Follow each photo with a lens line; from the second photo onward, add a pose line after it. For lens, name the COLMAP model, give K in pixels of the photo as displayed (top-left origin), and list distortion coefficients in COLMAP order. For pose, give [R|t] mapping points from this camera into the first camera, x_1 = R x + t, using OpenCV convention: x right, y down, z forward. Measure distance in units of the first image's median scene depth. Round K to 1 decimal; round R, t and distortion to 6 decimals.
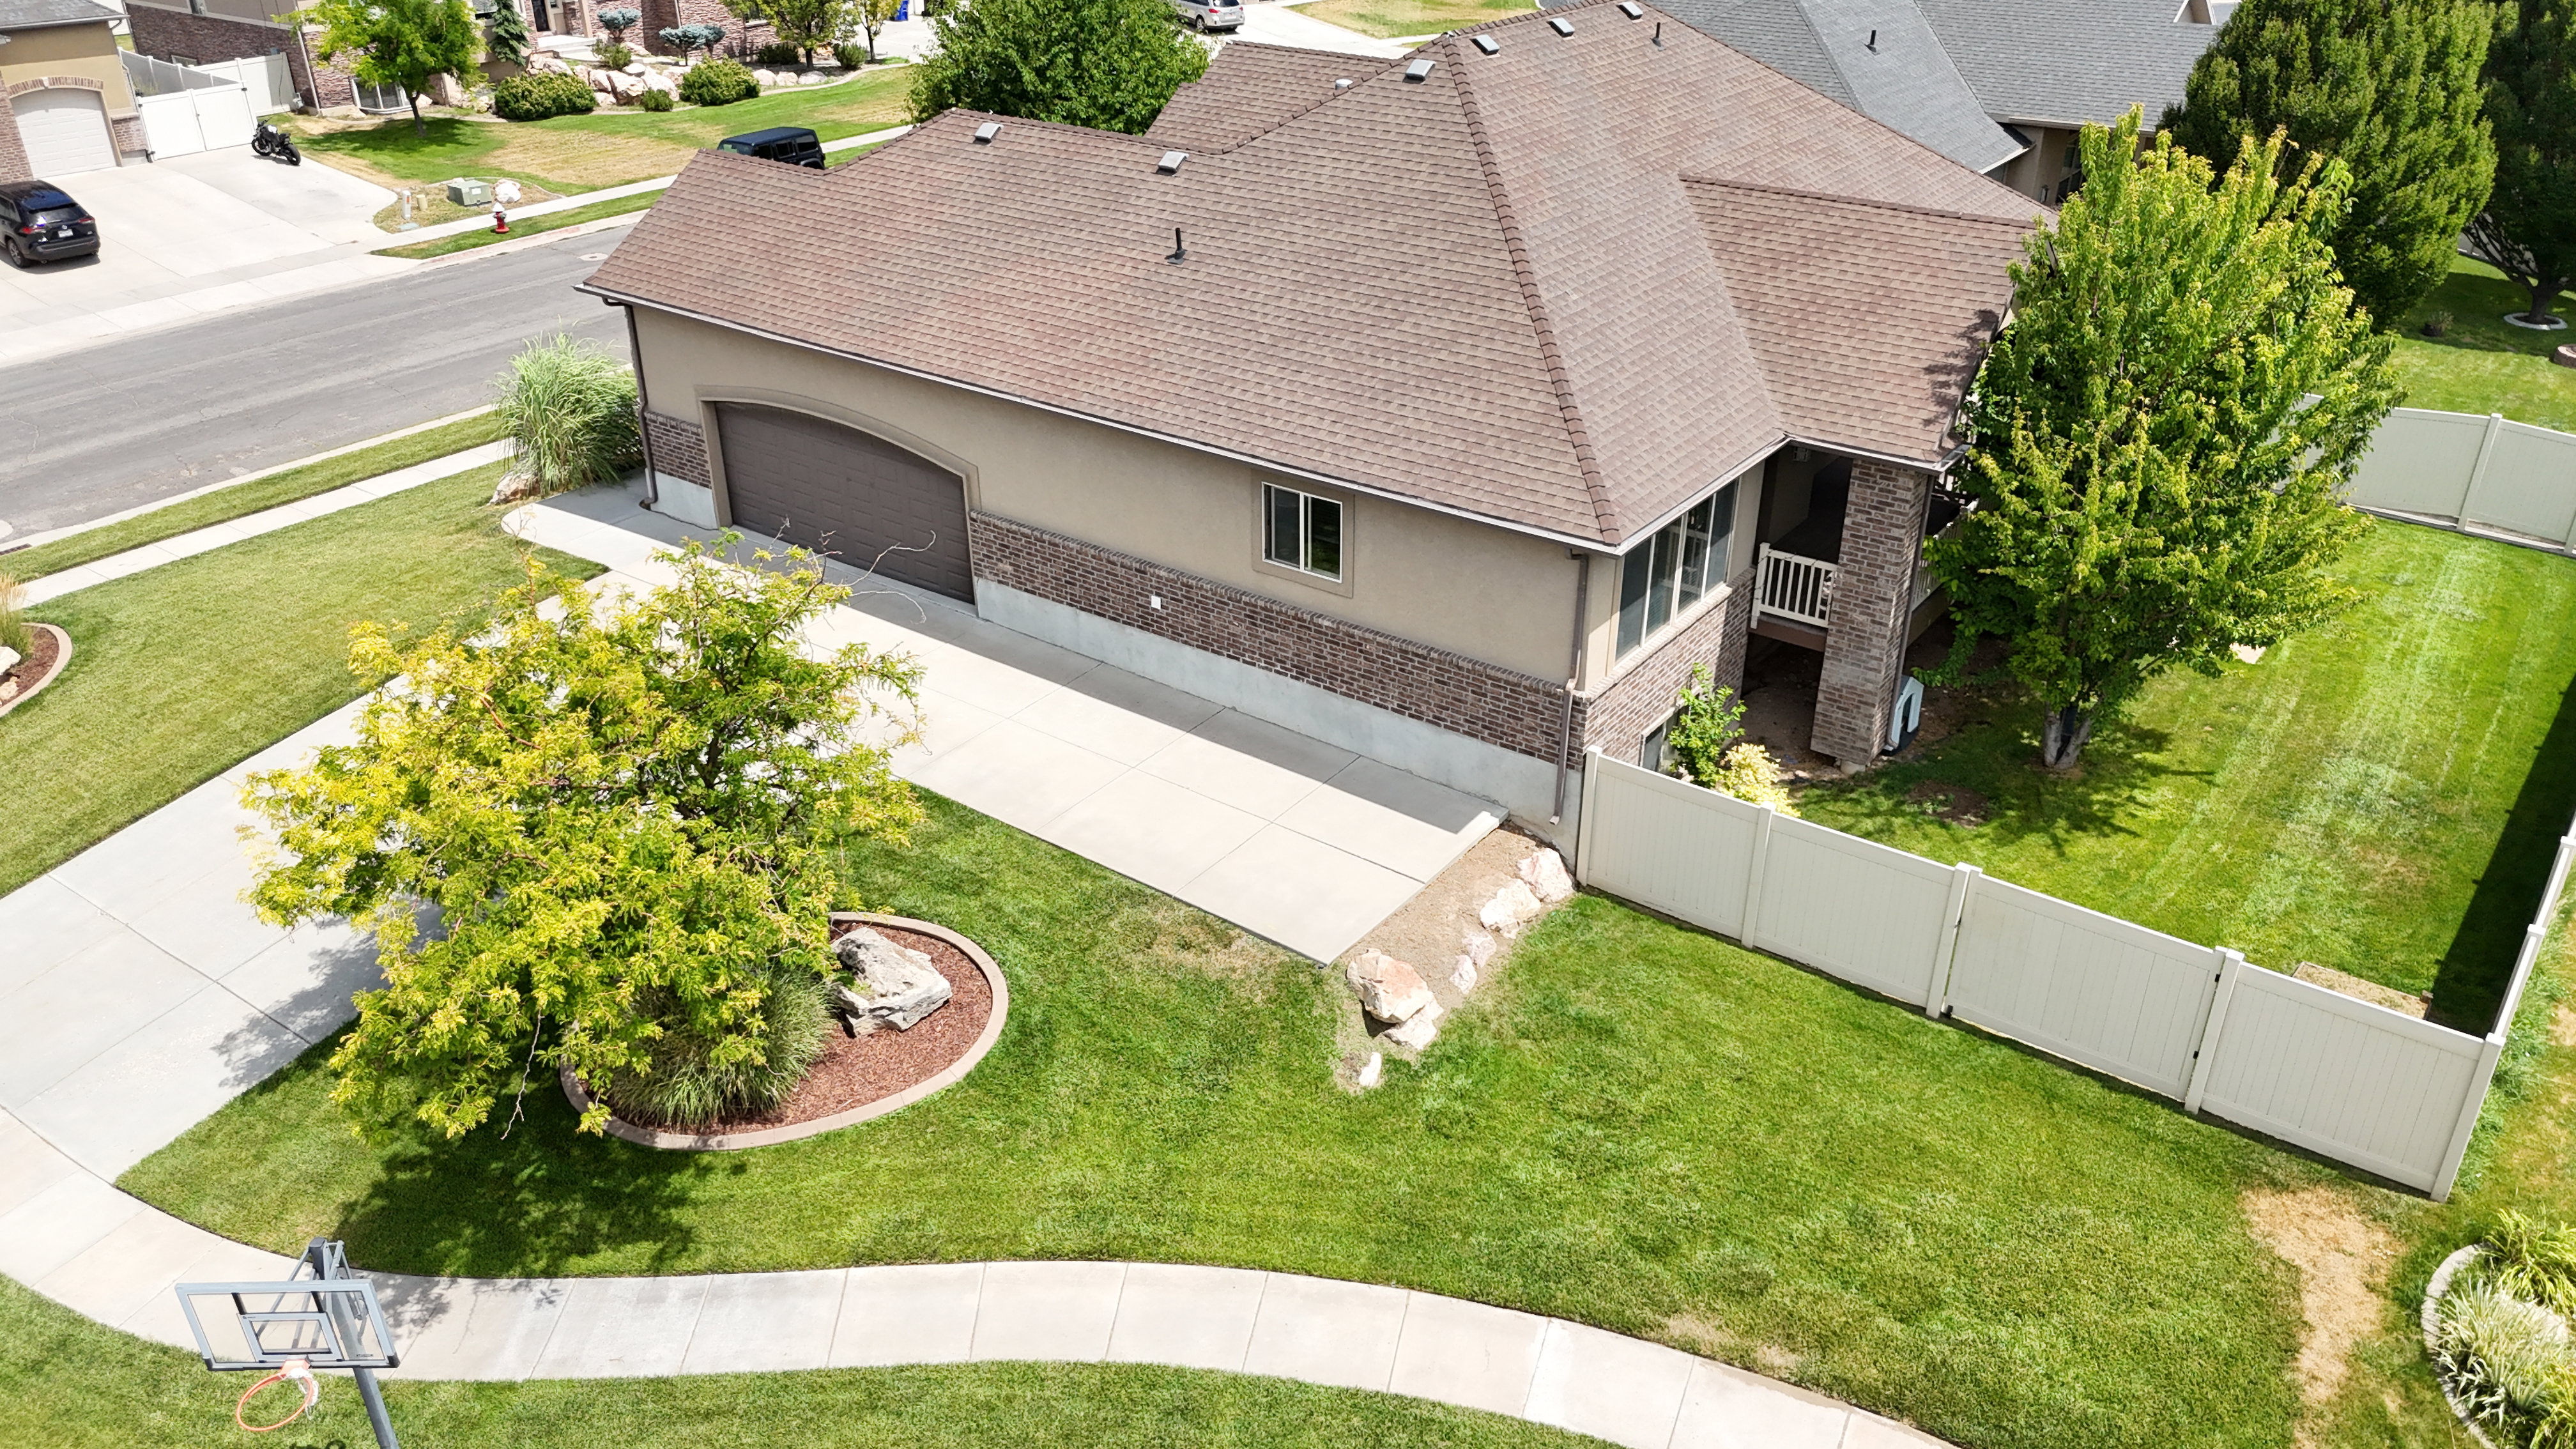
lens RADIAL K [[1900.2, 0, 1291.3], [0, 1900.2, 723.6], [0, 0, 1]] dist [0.067283, -0.059431]
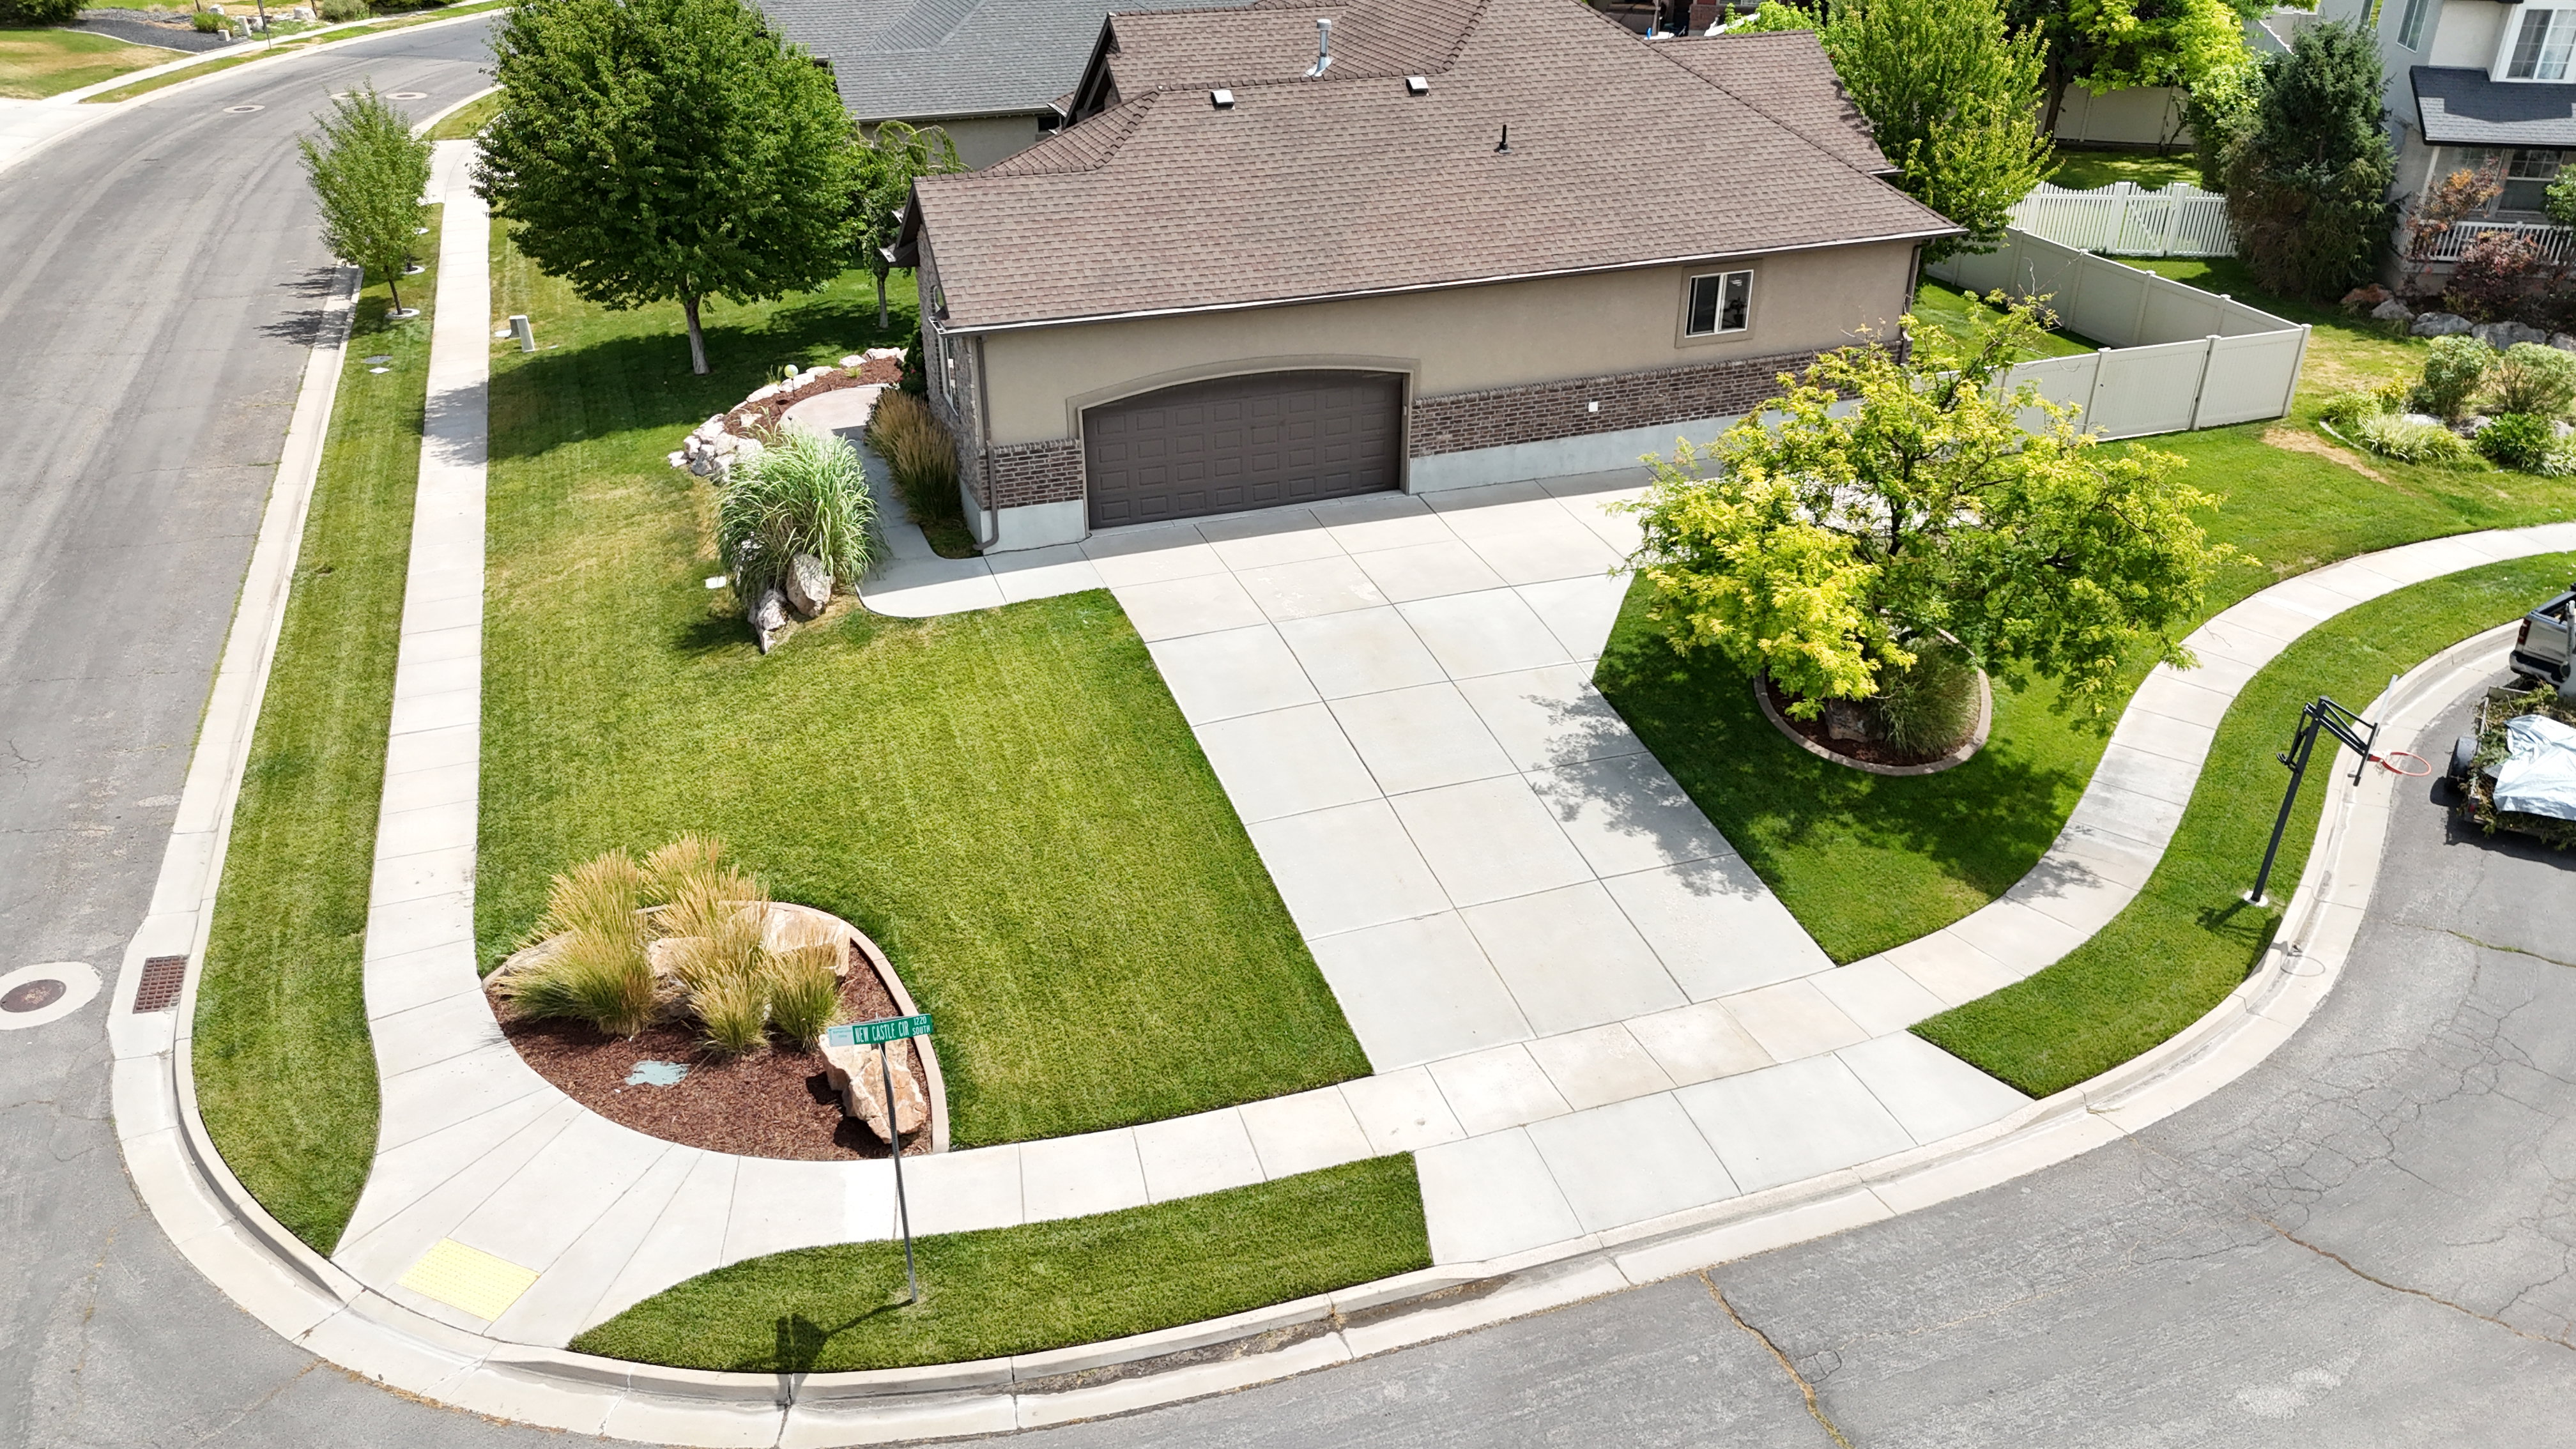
lens RADIAL K [[1900.2, 0, 1289.3], [0, 1900.2, 726.6], [0, 0, 1]] dist [0.067283, -0.059431]
pose [[0.563729, -0.392382, 0.726805, -1.238271], [0.390329, 0.902052, 0.184243, -0.190960], [-0.727910, 0.179830, 0.661671, 0.339918]]
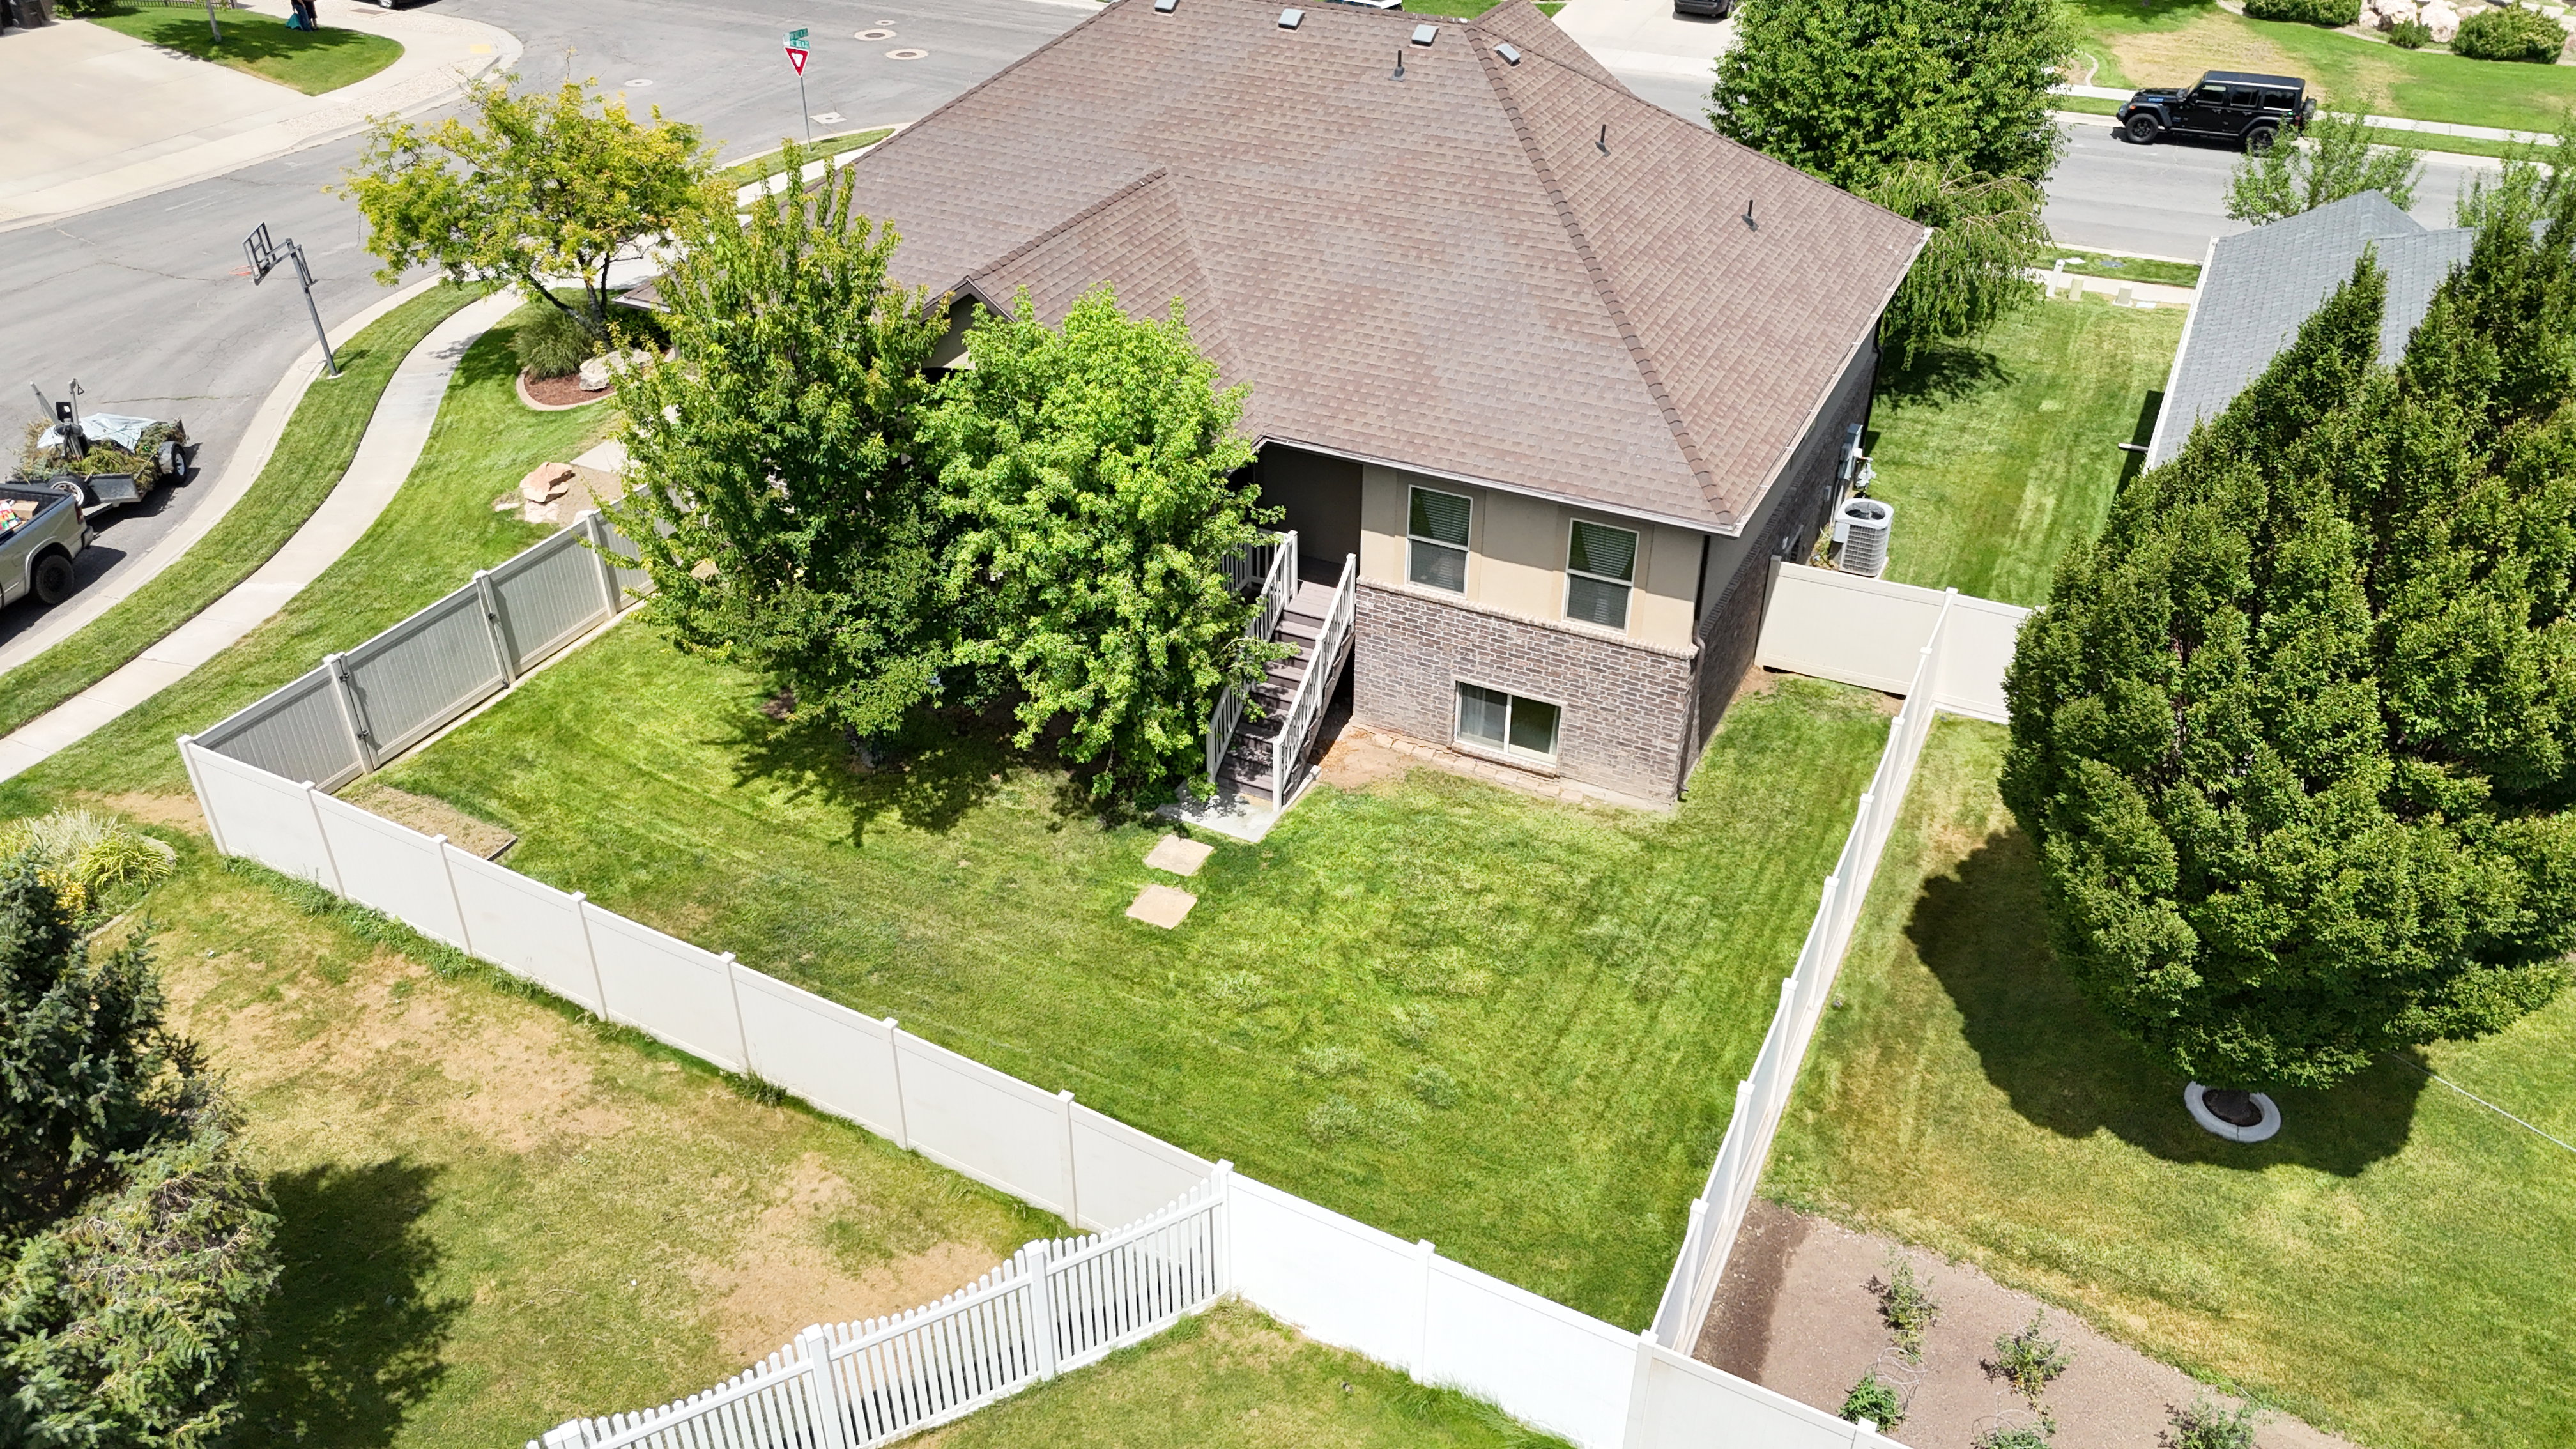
lens RADIAL K [[1900.2, 0, 1277.5], [0, 1900.2, 726.1], [0, 0, 1]] dist [0.067283, -0.059431]
pose [[0.167154, 0.528663, -0.832211, 1.327717], [-0.469516, 0.784912, 0.404312, -0.531990], [0.866957, 0.323154, 0.379417, 0.810952]]
